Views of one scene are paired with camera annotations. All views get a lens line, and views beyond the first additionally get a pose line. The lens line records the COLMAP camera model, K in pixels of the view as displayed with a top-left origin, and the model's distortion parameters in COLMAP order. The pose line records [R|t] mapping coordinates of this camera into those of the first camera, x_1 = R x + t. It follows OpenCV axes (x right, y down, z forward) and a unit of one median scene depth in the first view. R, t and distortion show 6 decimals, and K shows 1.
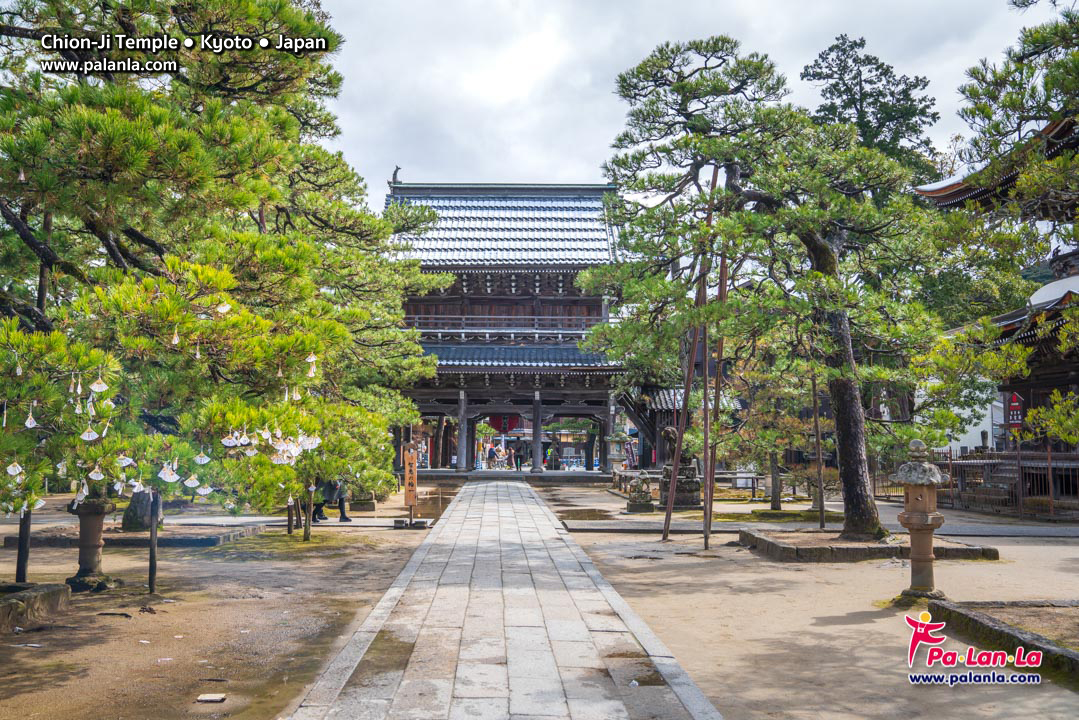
lens RADIAL K [[998.4, 0, 539.5], [0, 998.4, 361.3], [0, 0, 1]] dist [-0.016318, 0.000000]
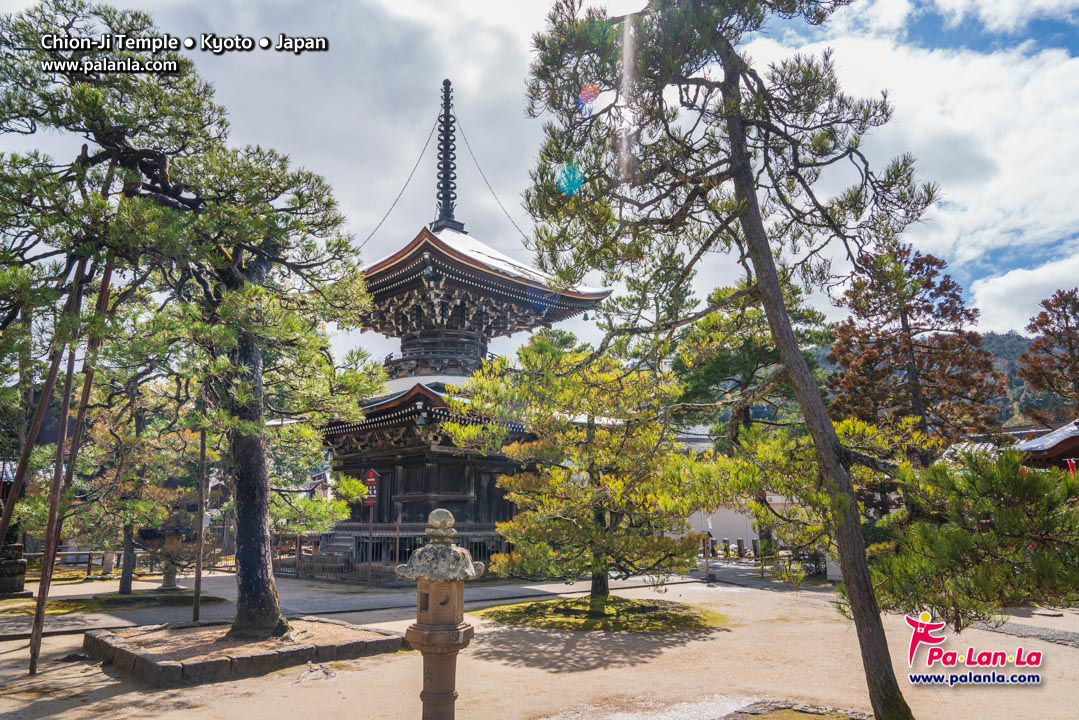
lens RADIAL K [[748.7, 0, 540.1], [0, 748.7, 364.3], [0, 0, 1]] dist [-0.033125, -0.005392]
pose [[0.720386, 0.128741, 0.681520, 0.036799], [-0.047003, 0.989425, -0.137222, 0.024590], [-0.691979, 0.066819, 0.718819, 0.305289]]
